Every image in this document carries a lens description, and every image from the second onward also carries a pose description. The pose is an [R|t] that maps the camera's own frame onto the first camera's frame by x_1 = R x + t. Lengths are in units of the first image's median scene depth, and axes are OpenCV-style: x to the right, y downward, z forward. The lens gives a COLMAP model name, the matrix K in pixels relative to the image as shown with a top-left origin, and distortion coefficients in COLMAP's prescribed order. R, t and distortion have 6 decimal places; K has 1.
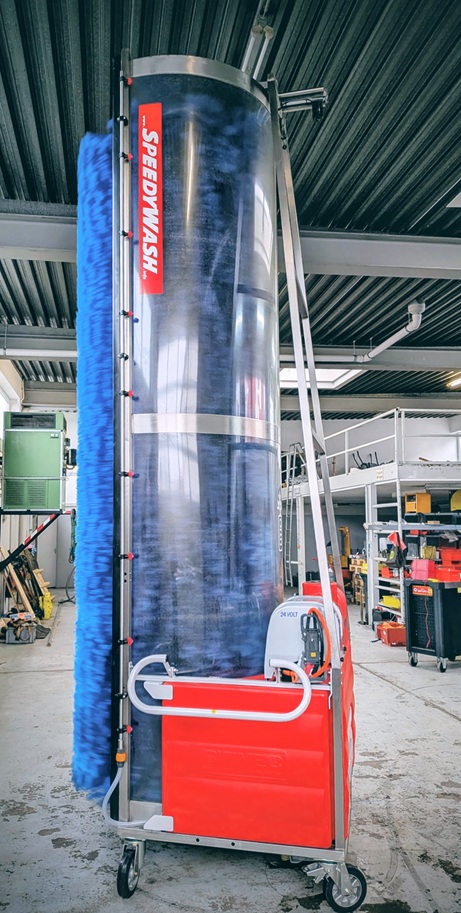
lens RADIAL K [[673.6, 0, 181.9], [0, 673.6, 472.7], [0, 0, 1]] dist [0.008350, -0.008527]
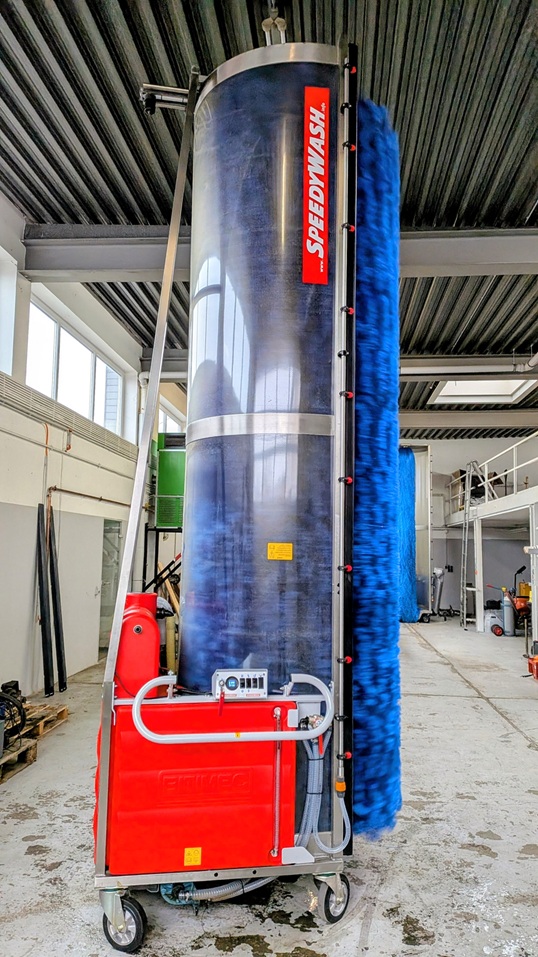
lens RADIAL K [[674.1, 0, 269.0], [0, 674.1, 478.5], [0, 0, 1]] dist [-0.000815, 0.003644]
pose [[0.977806, -0.004904, -0.209455, 0.204107], [-0.001209, 0.999577, -0.029046, 0.016397], [0.209509, 0.028654, 0.977387, 0.047581]]
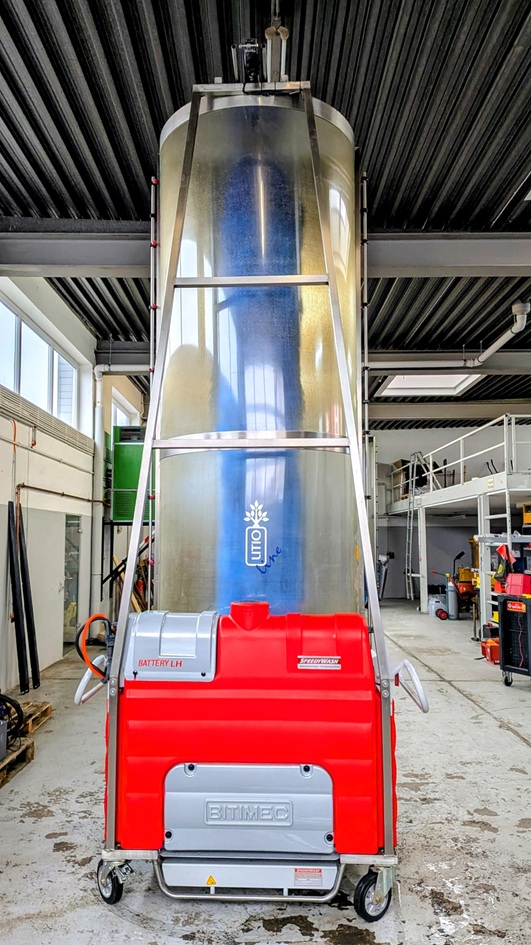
lens RADIAL K [[672.5, 0, 248.5], [0, 672.5, 485.3], [0, 0, 1]] dist [0.004283, -0.002376]
pose [[0.991013, -0.007330, -0.133568, 0.133535], [0.007558, 0.999971, 0.001202, 0.001042], [0.133555, -0.002201, 0.991039, 0.015891]]
